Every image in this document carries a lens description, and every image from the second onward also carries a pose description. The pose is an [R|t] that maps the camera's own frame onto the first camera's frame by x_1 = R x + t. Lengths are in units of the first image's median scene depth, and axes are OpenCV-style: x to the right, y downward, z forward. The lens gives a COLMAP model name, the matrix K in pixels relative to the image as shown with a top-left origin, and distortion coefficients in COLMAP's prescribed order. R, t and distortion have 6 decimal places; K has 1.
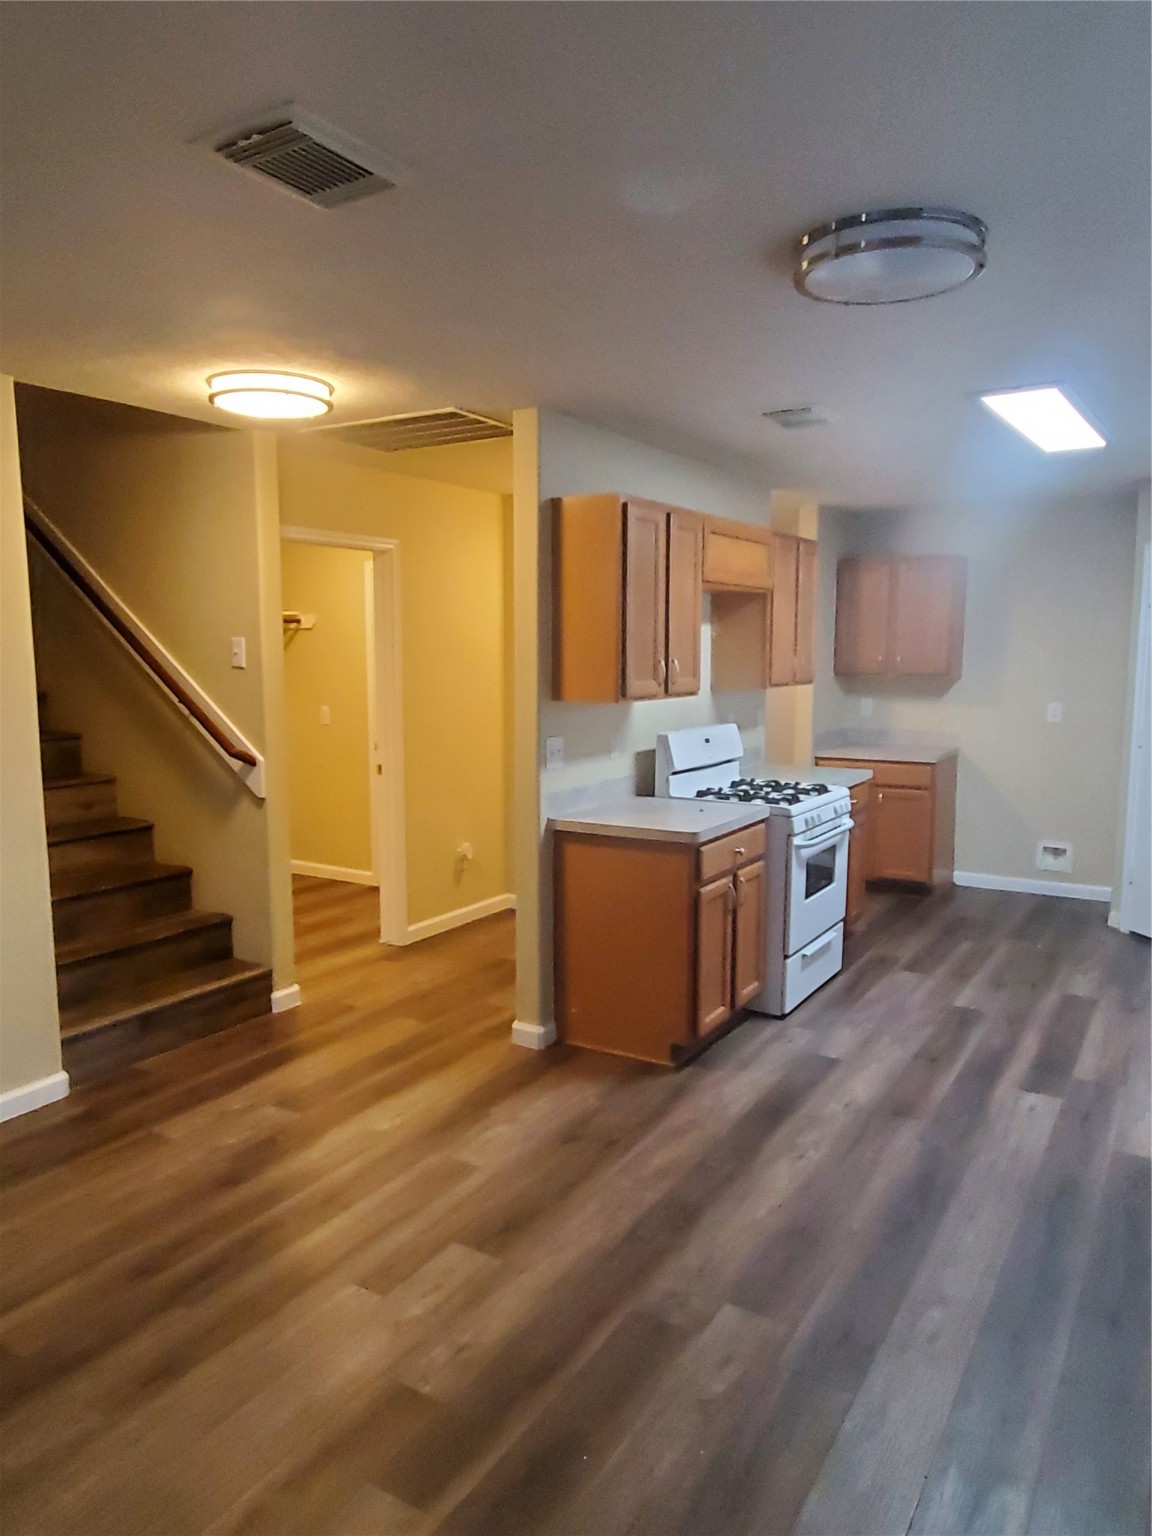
lens RADIAL K [[1044.8, 0, 576.0], [0, 1044.8, 768.0], [0, 0, 1]] dist [-0.001852, -0.001153]
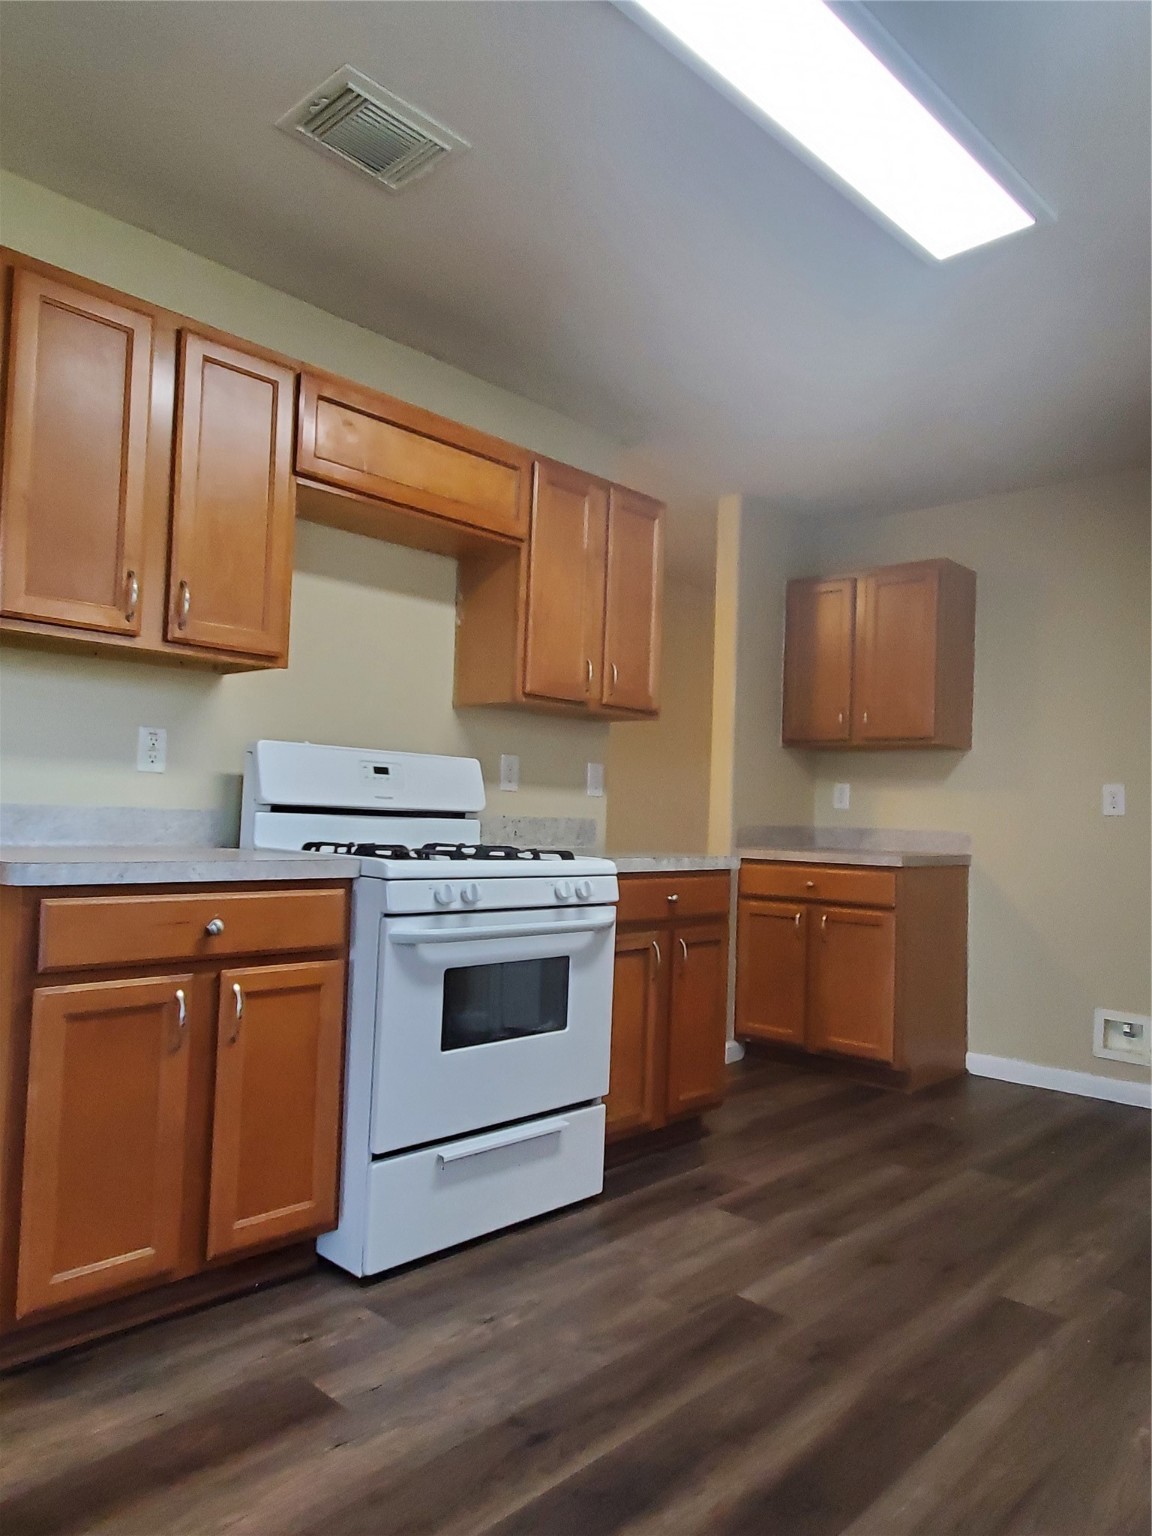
lens RADIAL K [[1044.8, 0, 576.0], [0, 1044.8, 768.0], [0, 0, 1]] dist [-0.001852, -0.001153]
pose [[0.980481, 0.026659, -0.194797, 0.357179], [-0.057997, 0.985895, -0.156996, 0.060784], [0.187864, 0.165229, 0.968198, 0.446100]]
